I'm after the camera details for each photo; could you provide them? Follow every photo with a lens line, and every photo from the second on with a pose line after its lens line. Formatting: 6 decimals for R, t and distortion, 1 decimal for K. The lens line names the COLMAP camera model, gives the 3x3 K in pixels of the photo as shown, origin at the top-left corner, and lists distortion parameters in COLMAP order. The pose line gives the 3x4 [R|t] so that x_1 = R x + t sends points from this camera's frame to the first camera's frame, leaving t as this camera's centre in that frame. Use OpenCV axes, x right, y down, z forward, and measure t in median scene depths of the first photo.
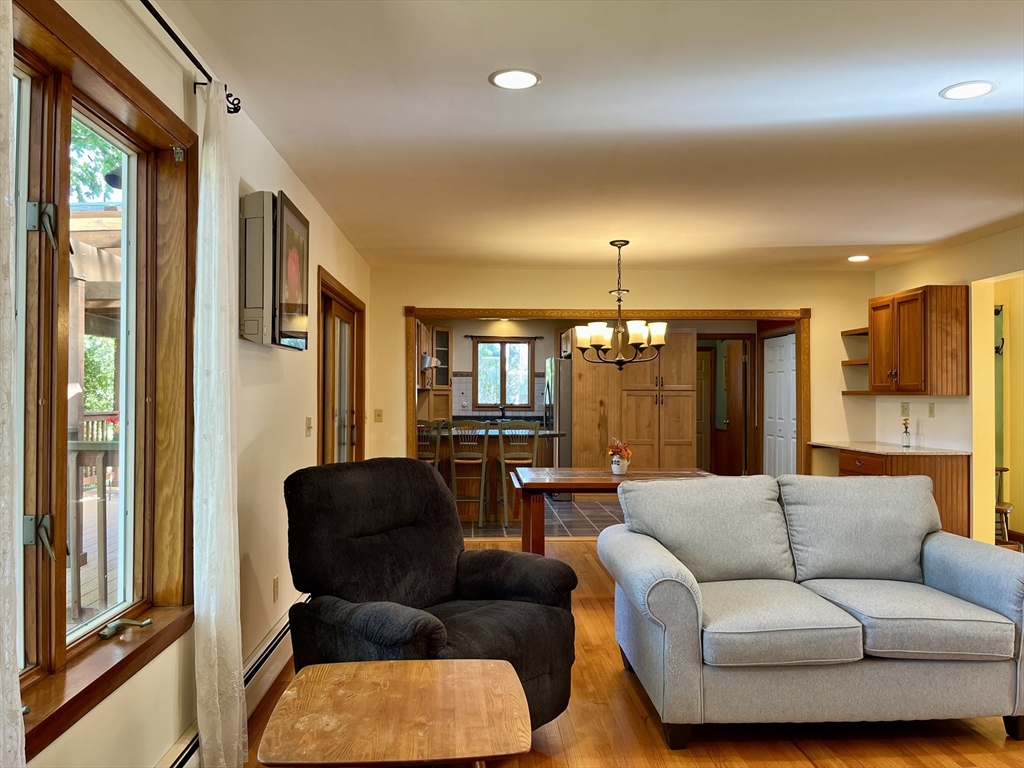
lens RADIAL K [[776.3, 0, 514.7], [0, 776.3, 386.8], [0, 0, 1]] dist [0.080964, -0.107433]
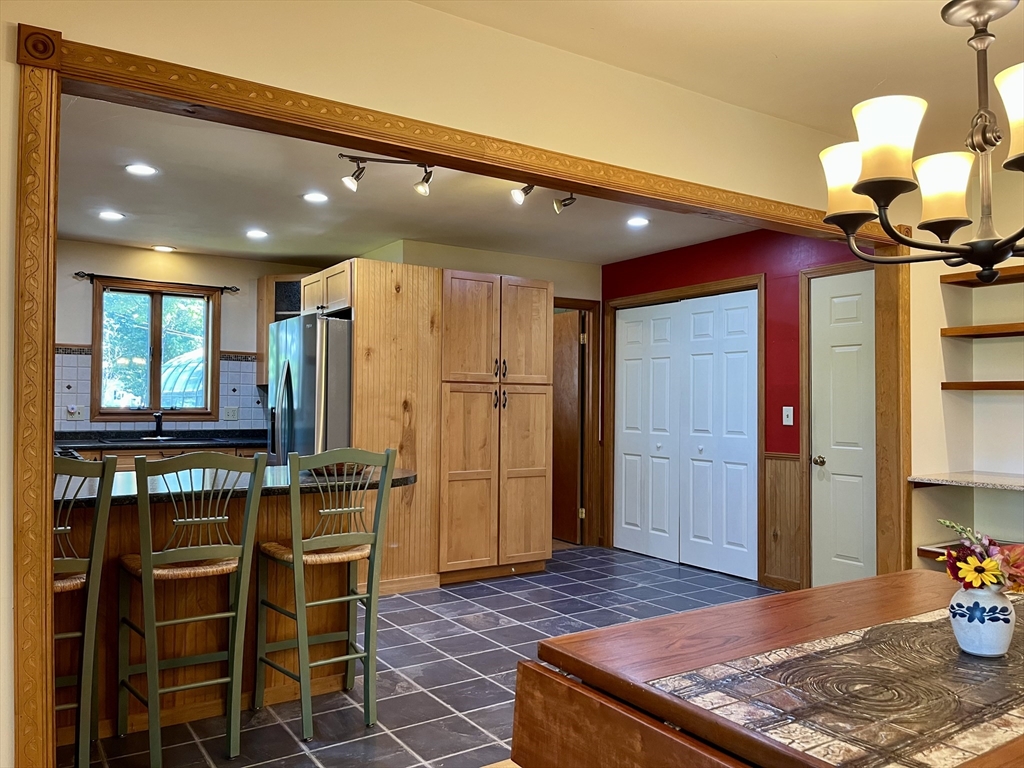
lens RADIAL K [[776.3, 0, 514.7], [0, 776.3, 386.8], [0, 0, 1]] dist [0.080964, -0.107433]
pose [[0.863007, 0.015038, 0.504968, -0.150861], [-0.010587, 0.999876, -0.011684, 0.022385], [-0.505081, 0.004737, 0.863059, 0.819585]]
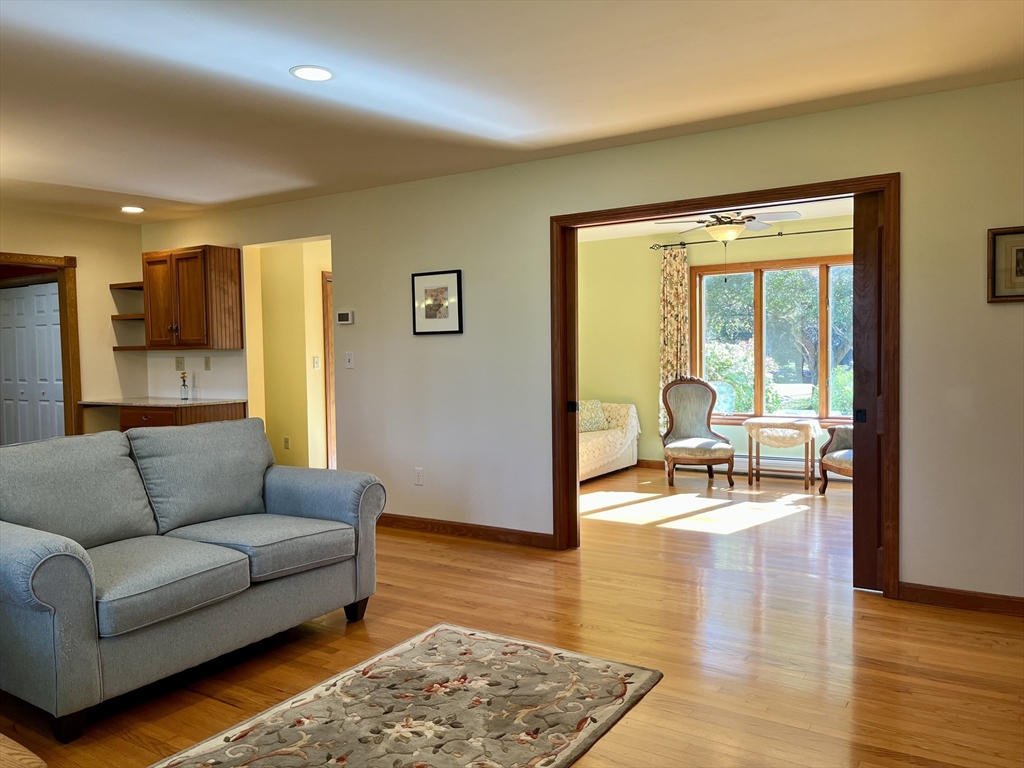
lens RADIAL K [[776.3, 0, 514.7], [0, 776.3, 386.8], [0, 0, 1]] dist [0.080964, -0.107433]
pose [[0.580187, -0.045249, 0.813225, -0.102447], [0.006111, 0.998669, 0.051208, 0.010181], [-0.814460, -0.024740, 0.579692, 0.045908]]
